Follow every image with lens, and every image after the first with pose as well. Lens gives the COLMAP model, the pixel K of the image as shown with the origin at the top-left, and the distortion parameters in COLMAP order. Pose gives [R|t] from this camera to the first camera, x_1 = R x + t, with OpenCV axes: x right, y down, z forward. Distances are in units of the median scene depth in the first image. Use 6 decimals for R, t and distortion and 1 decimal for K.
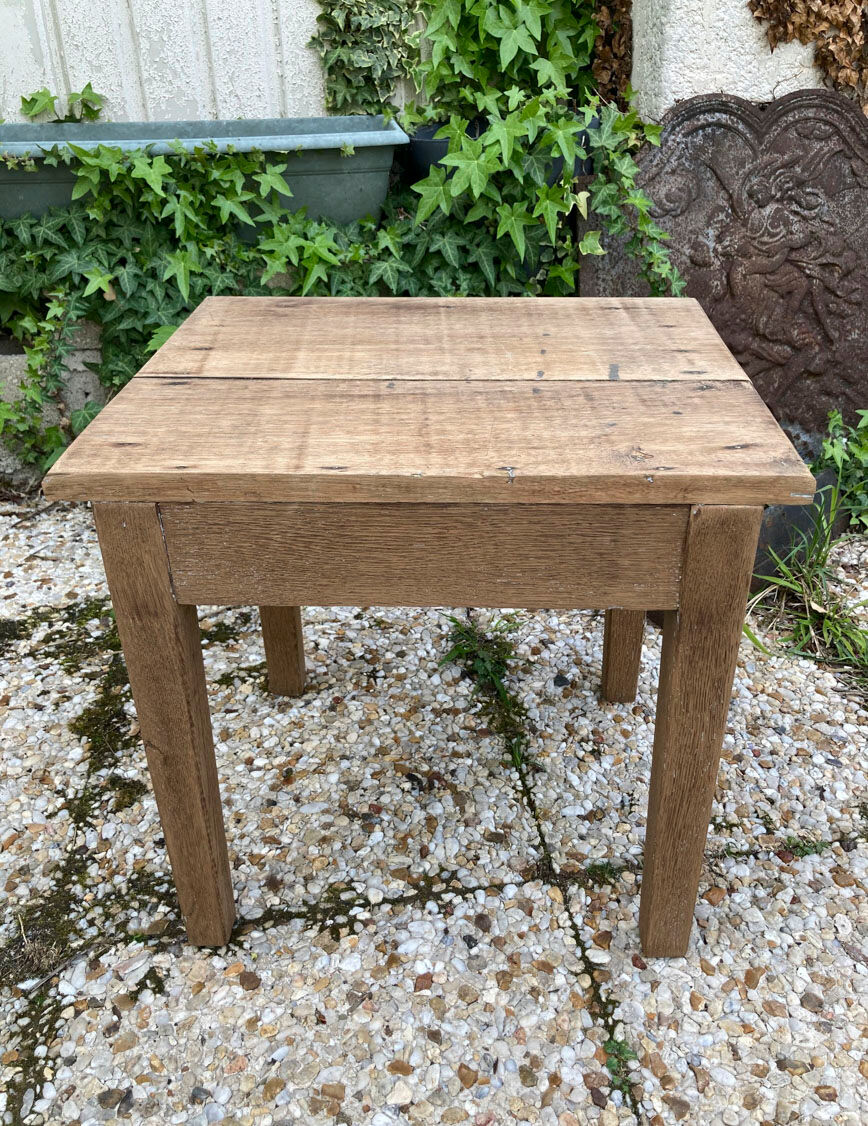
lens RADIAL K [[969.9, 0, 430.9], [0, 969.9, 535.9], [0, 0, 1]] dist [0.043082, -0.104779]
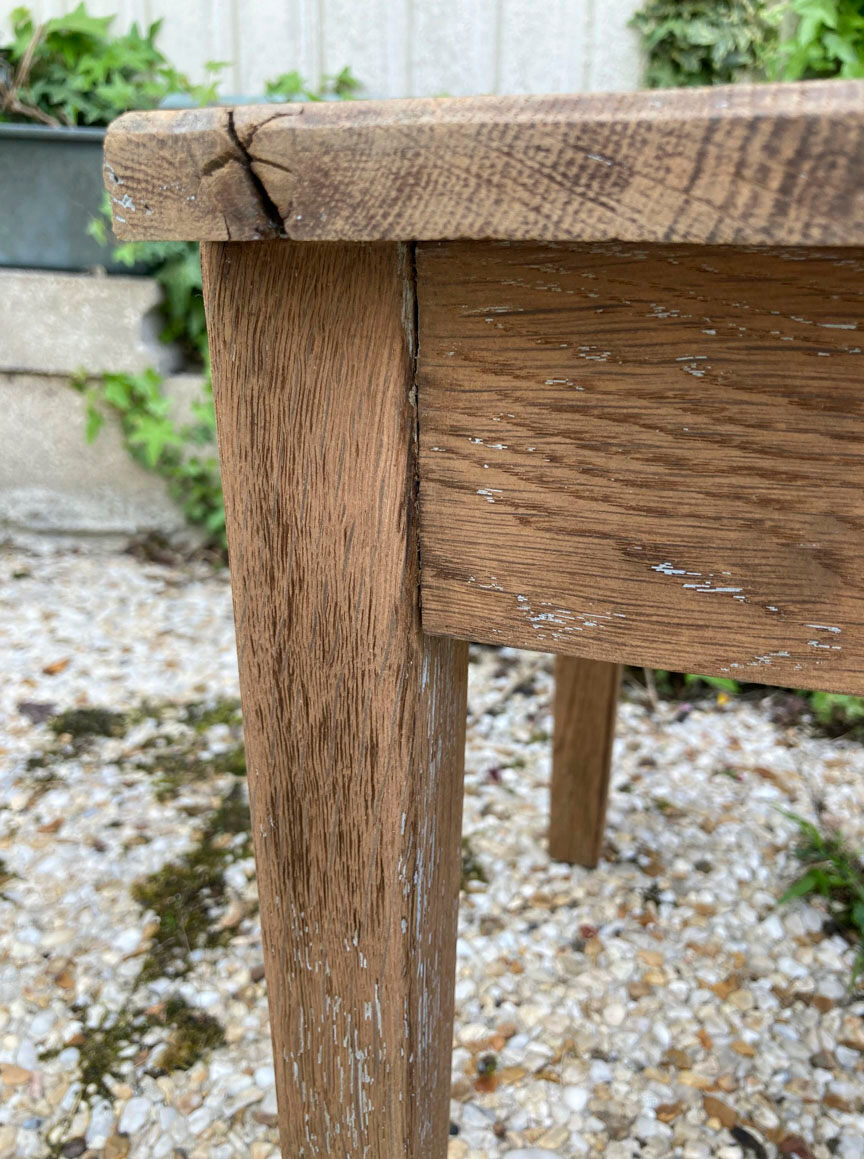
lens RADIAL K [[995.9, 0, 421.0], [0, 995.9, 557.0], [0, 0, 1]] dist [-0.001869, 0.008909]
pose [[0.968095, 0.113752, -0.223279, -0.092664], [-0.148664, 0.978002, -0.146324, 0.063636], [0.201722, 0.174849, 0.963709, 0.436292]]
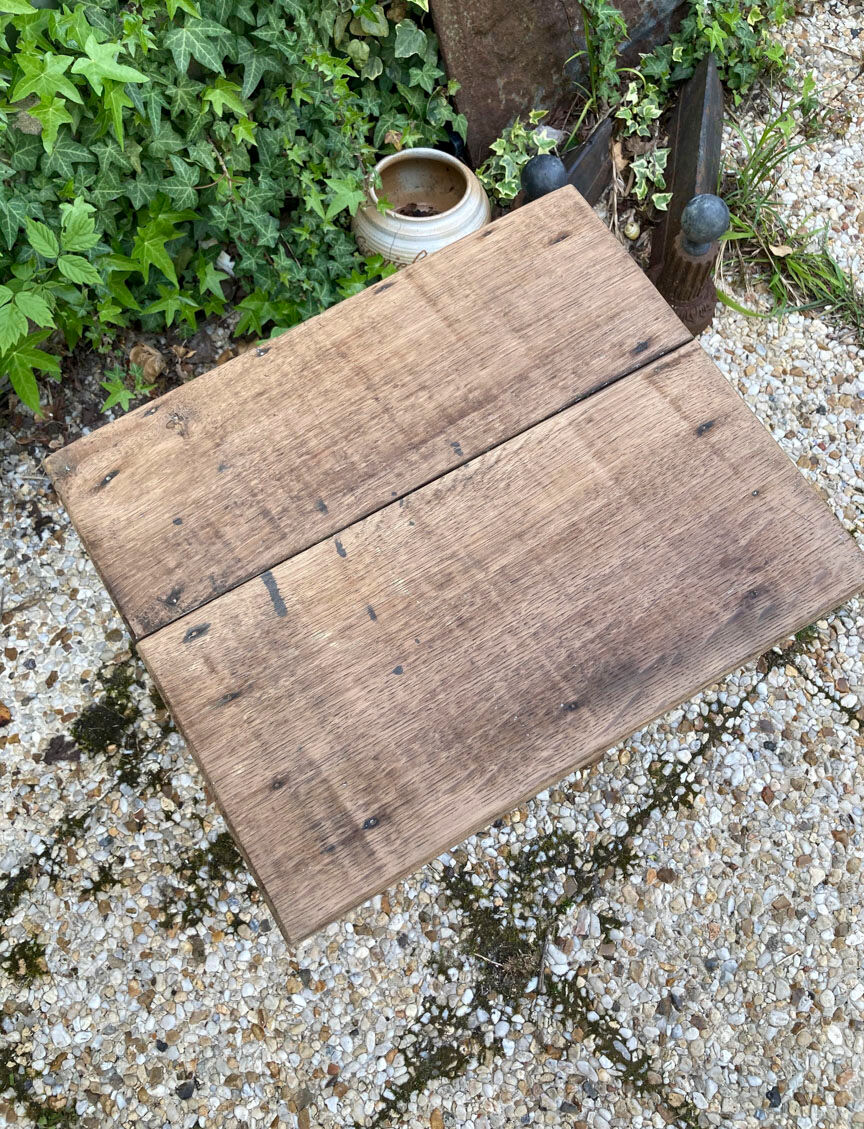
lens RADIAL K [[969.5, 0, 428.1], [0, 969.5, 546.2], [0, 0, 1]] dist [0.082118, -0.283907]
pose [[0.795877, -0.567015, 0.212306, -0.366010], [0.291758, 0.666422, 0.686119, -0.647182], [-0.530525, -0.484125, 0.695821, 0.370354]]
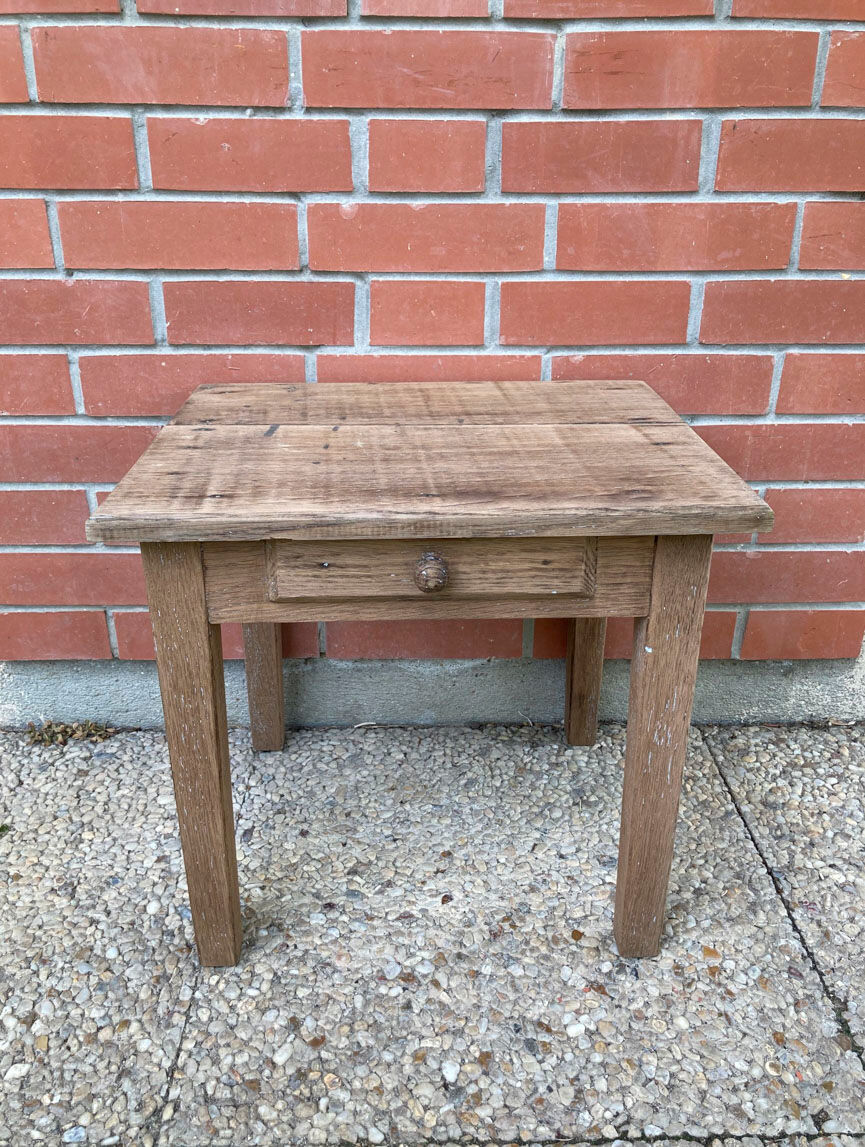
lens RADIAL K [[977.2, 0, 434.3], [0, 977.2, 571.7], [0, 0, 1]] dist [0.078101, 0.015097]
pose [[0.990093, -0.024416, 0.138275, -0.307738], [0.038162, 0.994489, -0.097648, 0.016348], [-0.135128, 0.101958, 0.985568, 0.034760]]
